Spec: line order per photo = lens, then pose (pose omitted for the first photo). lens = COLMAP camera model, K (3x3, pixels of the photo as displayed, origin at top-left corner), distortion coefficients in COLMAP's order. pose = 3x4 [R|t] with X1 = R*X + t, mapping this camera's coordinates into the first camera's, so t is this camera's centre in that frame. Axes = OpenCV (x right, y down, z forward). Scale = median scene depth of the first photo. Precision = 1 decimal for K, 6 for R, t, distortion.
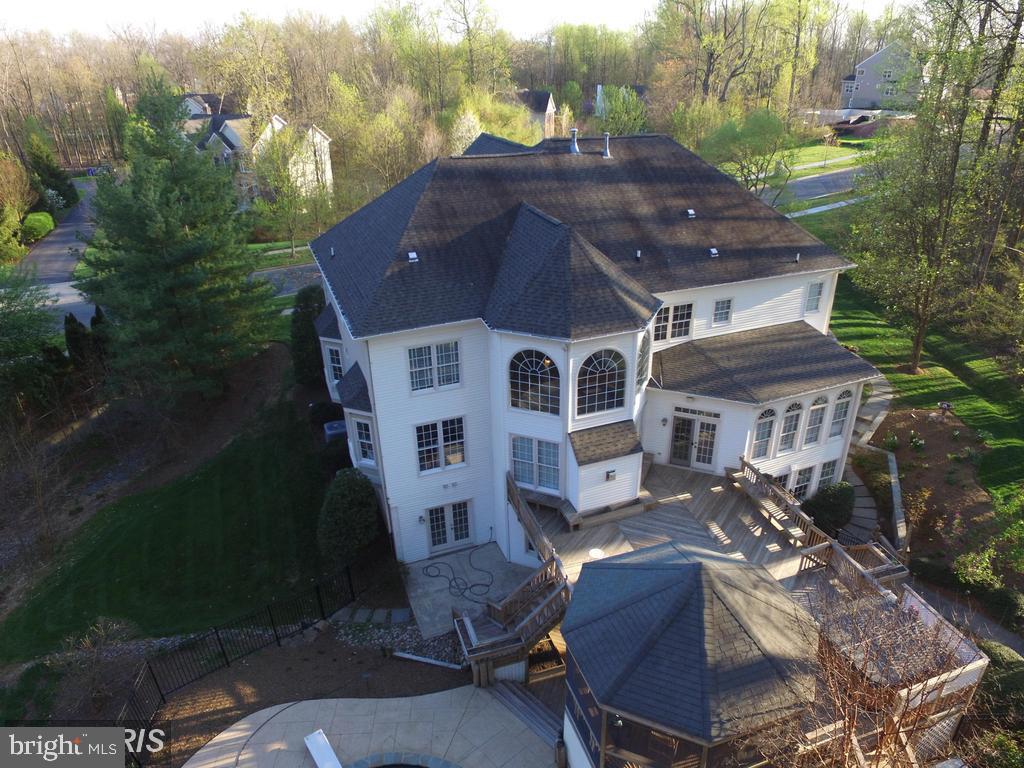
lens RADIAL K [[689.0, 0, 534.3], [0, 689.0, 394.0], [0, 0, 1]] dist [-0.125864, 0.089977]
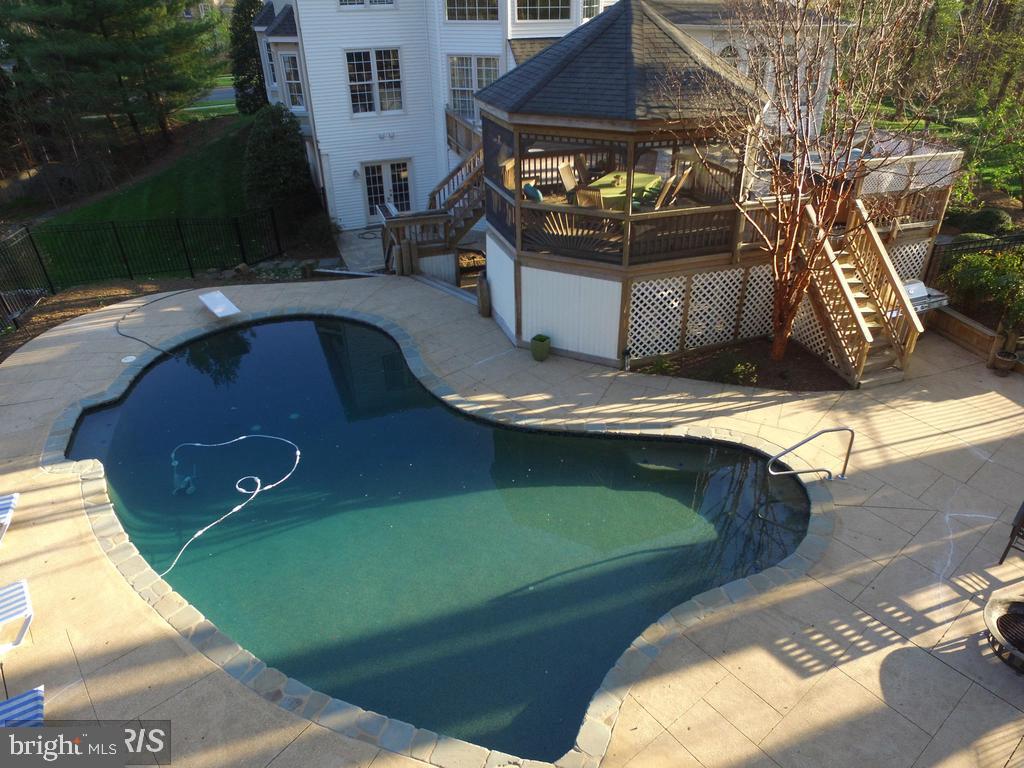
lens RADIAL K [[689.0, 0, 534.3], [0, 689.0, 394.0], [0, 0, 1]] dist [-0.125864, 0.089977]
pose [[0.999929, -0.001718, 0.011813, 0.073405], [0.000818, 0.997121, 0.075816, 0.465173], [-0.011909, -0.075801, 0.997052, 0.072485]]
